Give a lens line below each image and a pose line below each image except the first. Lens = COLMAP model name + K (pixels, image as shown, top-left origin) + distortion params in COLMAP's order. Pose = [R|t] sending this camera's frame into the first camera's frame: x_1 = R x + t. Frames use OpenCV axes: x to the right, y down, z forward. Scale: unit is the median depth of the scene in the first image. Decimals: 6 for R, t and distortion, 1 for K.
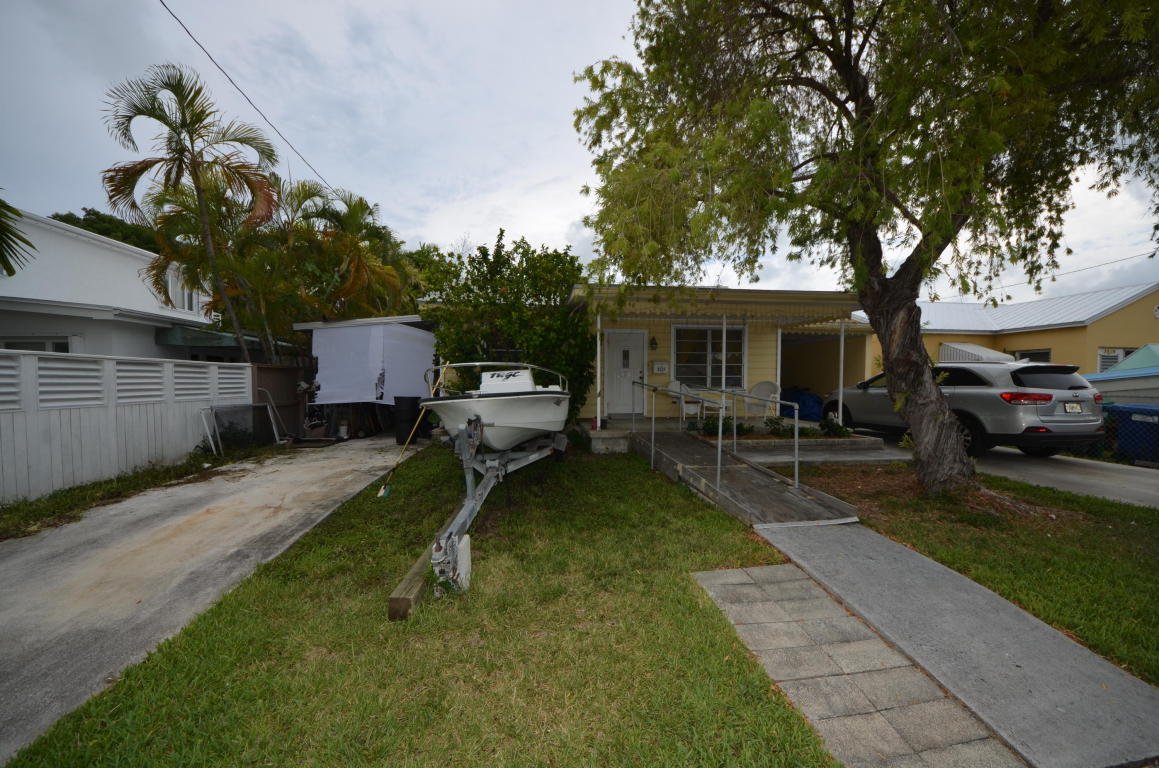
lens RADIAL K [[407.5, 0, 582.7], [0, 407.5, 395.8], [0, 0, 1]] dist [0.027823, -0.016213]
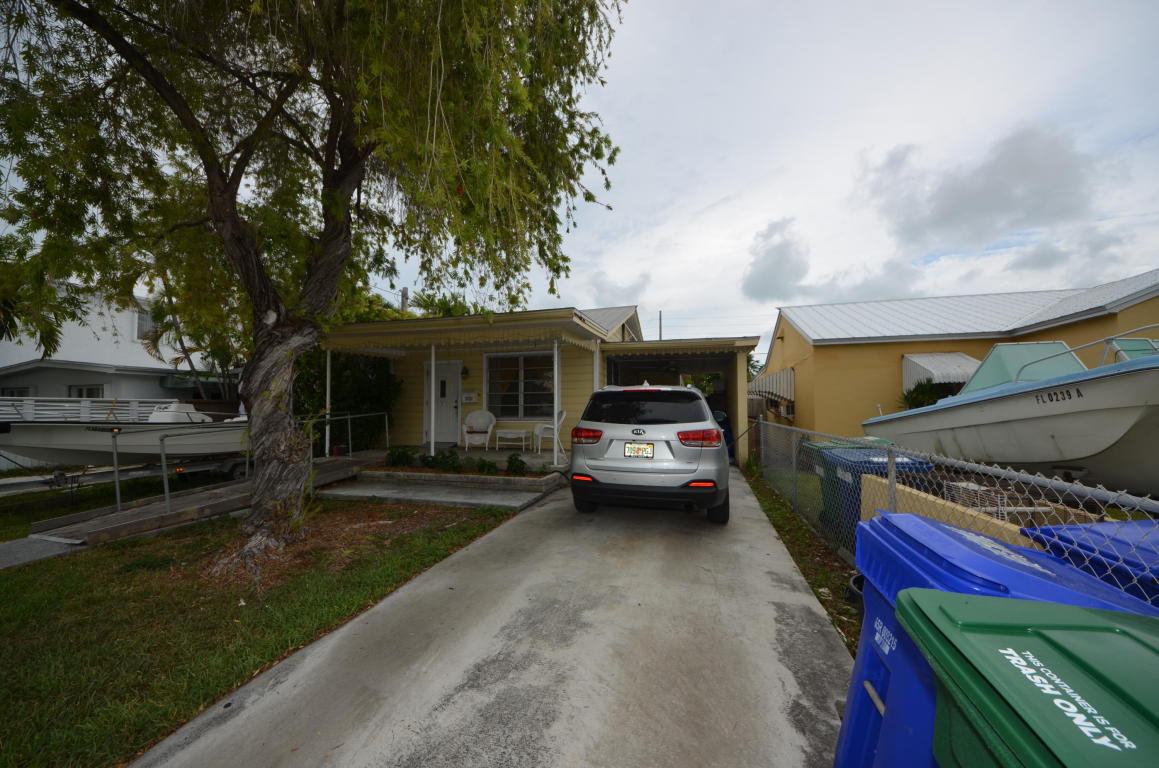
lens RADIAL K [[407.5, 0, 582.7], [0, 407.5, 395.8], [0, 0, 1]] dist [0.027823, -0.016213]
pose [[0.899939, -0.012612, -0.435833, 0.875426], [-0.015148, 0.998074, -0.060160, -0.013845], [0.435752, 0.060742, 0.898015, 0.204286]]
